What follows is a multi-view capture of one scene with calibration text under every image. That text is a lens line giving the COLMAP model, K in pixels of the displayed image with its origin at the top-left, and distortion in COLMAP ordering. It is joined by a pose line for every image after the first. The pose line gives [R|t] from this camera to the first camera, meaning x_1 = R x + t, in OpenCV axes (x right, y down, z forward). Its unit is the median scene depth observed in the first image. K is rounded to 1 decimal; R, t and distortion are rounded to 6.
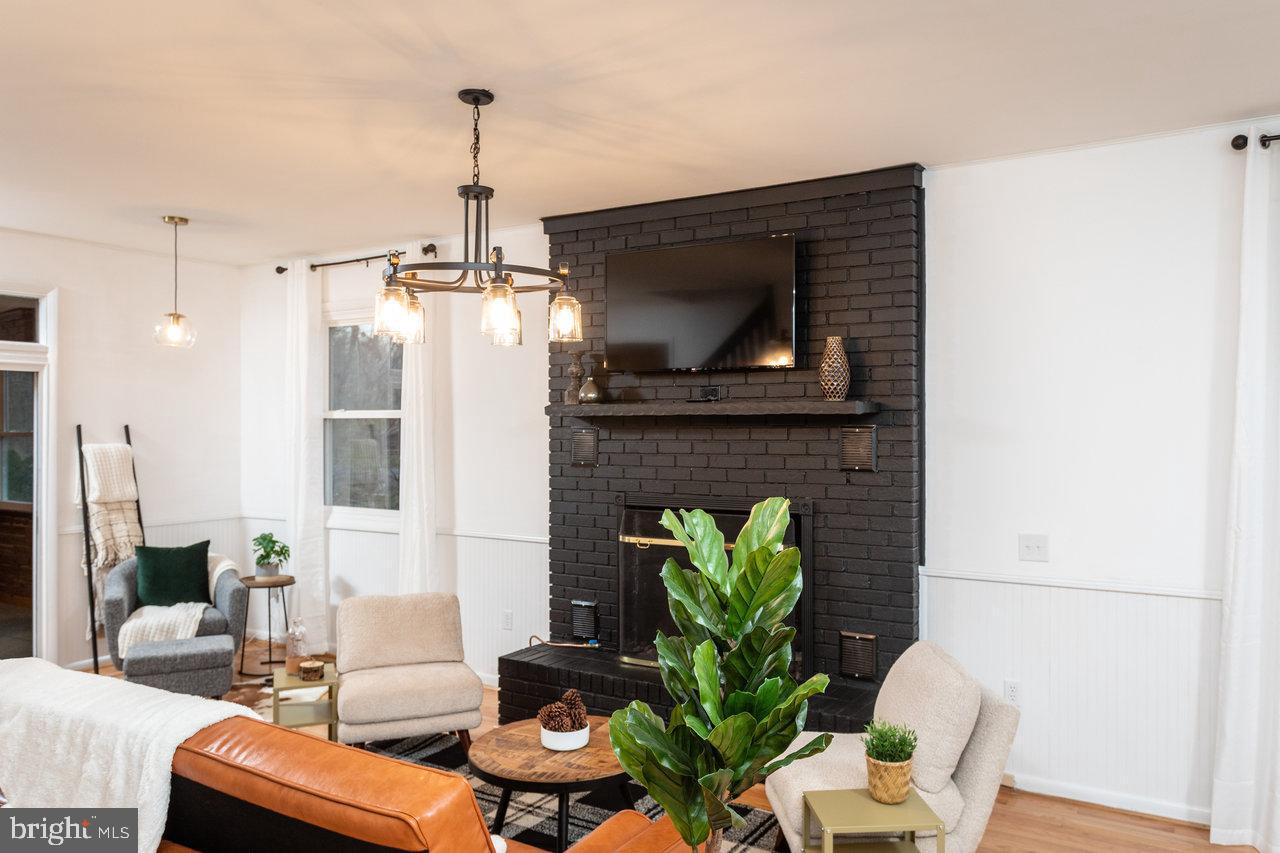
lens RADIAL K [[897.4, 0, 639.9], [0, 897.4, 427.4], [0, 0, 1]] dist [-0.028488, -0.004249]
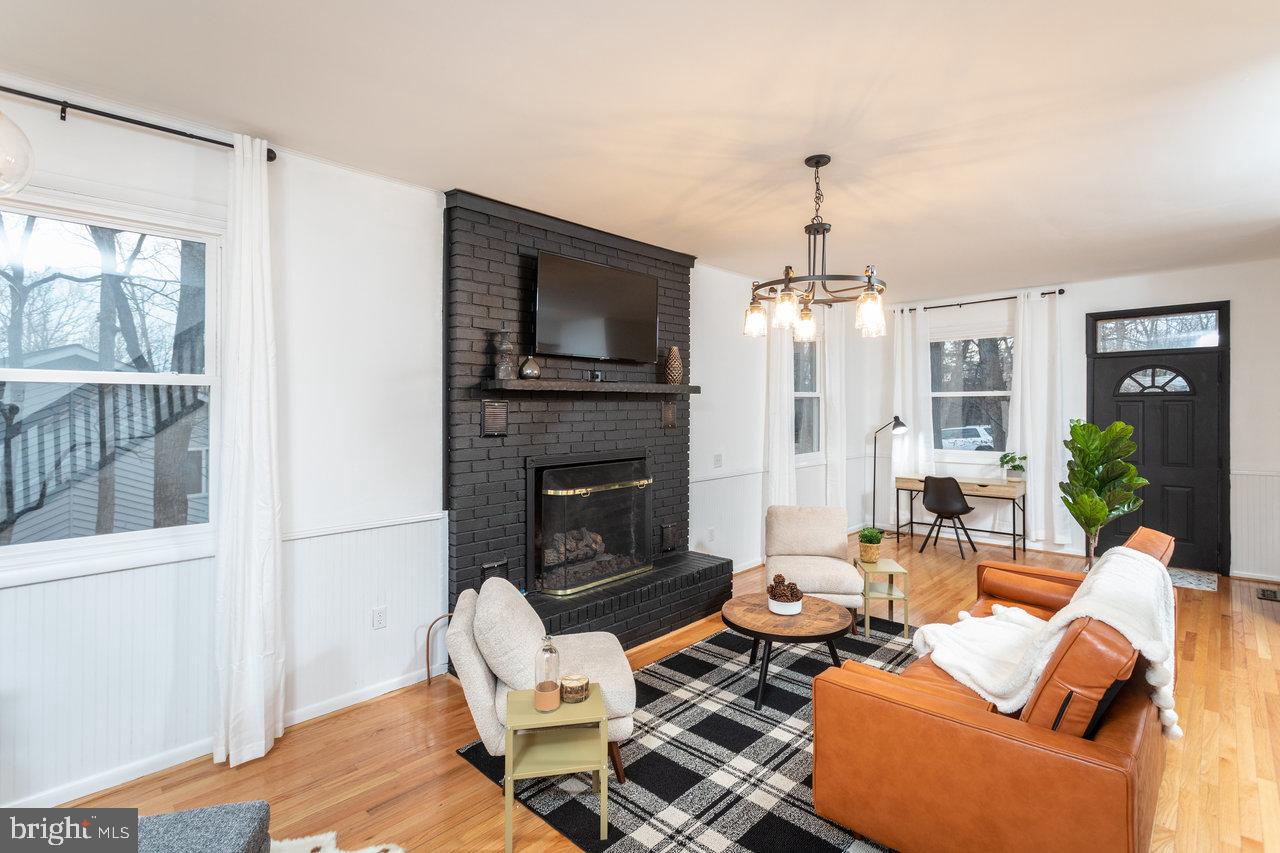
lens RADIAL K [[606.5, 0, 643.9], [0, 606.5, 417.9], [0, 0, 1]] dist [0.002726, 0.001252]
pose [[0.221813, -0.015626, 0.974964, -0.827467], [0.011574, 0.999843, 0.013392, 0.014172], [-0.975020, 0.008313, 0.221959, 0.745909]]
